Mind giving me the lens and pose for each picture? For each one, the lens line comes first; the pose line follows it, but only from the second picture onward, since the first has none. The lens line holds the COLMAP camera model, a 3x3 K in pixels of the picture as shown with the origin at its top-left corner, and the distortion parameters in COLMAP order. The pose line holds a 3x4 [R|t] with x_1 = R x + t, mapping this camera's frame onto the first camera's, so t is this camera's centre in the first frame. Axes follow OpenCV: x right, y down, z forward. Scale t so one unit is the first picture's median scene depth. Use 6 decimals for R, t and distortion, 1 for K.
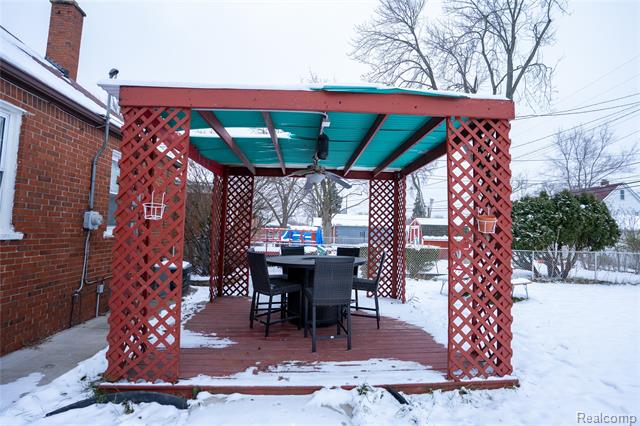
lens RADIAL K [[311.3, 0, 320.0], [0, 311.3, 213.0], [0, 0, 1]] dist [-0.043465, 0.001272]
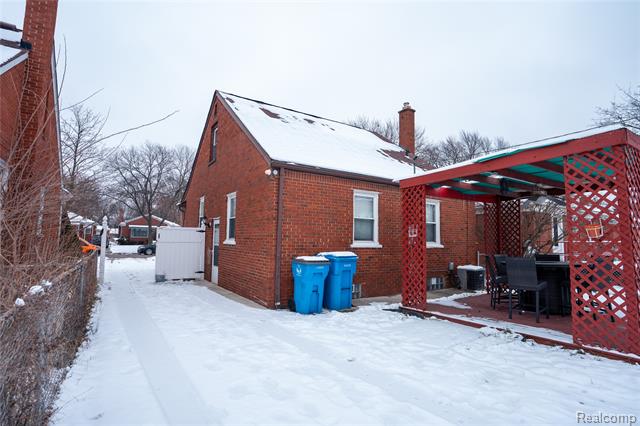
lens RADIAL K [[311.3, 0, 320.0], [0, 311.3, 213.0], [0, 0, 1]] dist [-0.043465, 0.001272]
pose [[0.450734, -0.106122, -0.886328, 1.084376], [0.053299, 0.994336, -0.091949, 0.017734], [0.891066, -0.005796, 0.453837, -0.598682]]
